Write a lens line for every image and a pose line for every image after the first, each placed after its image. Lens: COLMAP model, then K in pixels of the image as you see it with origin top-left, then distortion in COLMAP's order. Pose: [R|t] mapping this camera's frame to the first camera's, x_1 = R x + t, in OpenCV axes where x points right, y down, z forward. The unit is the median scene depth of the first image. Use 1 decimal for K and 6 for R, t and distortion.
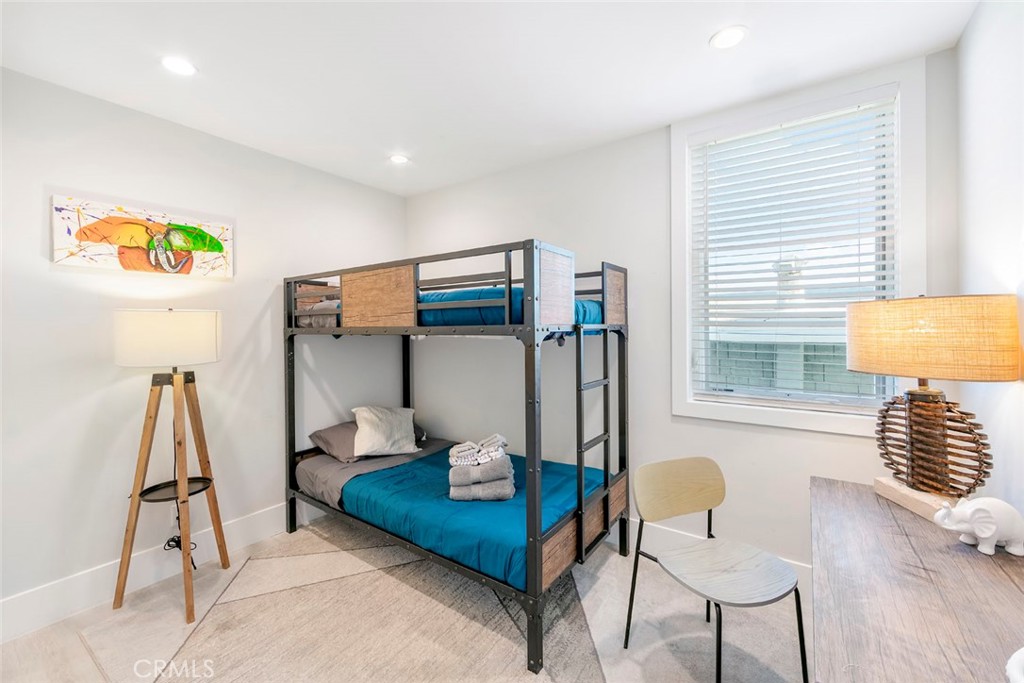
lens RADIAL K [[414.8, 0, 507.5], [0, 414.8, 331.9], [0, 0, 1]] dist [-0.004029, -0.000221]
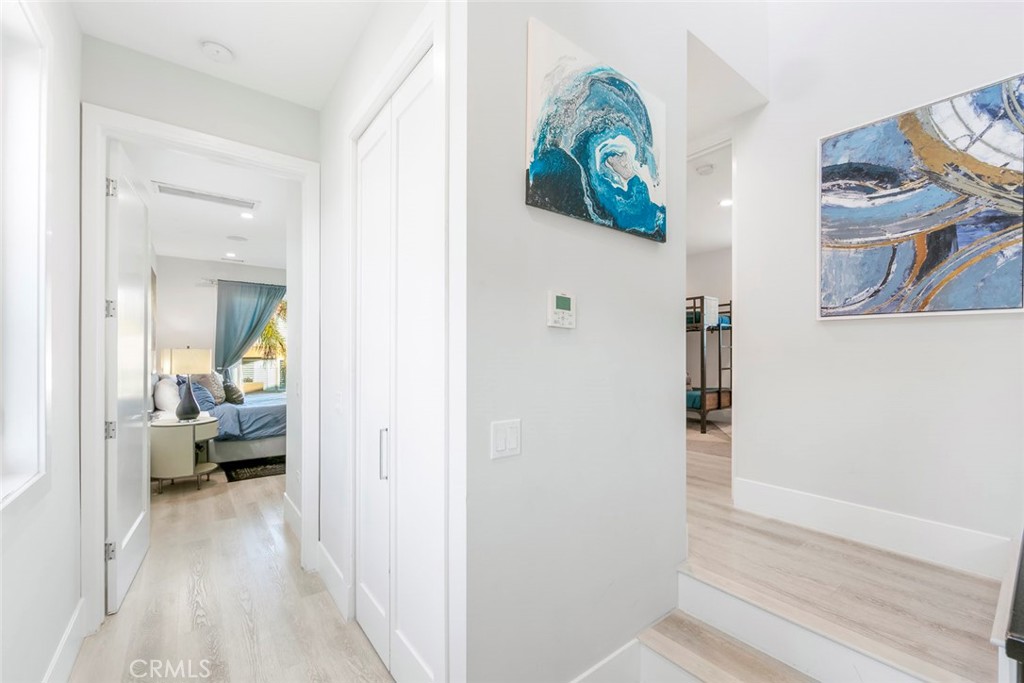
lens RADIAL K [[414.8, 0, 509.5], [0, 414.8, 358.4], [0, 0, 1]] dist [-0.004029, -0.000221]
pose [[0.955054, 0.006018, -0.296371, -0.349612], [-0.005815, 0.999982, 0.001568, 0.216786], [0.296375, 0.000226, 0.955072, -2.073340]]
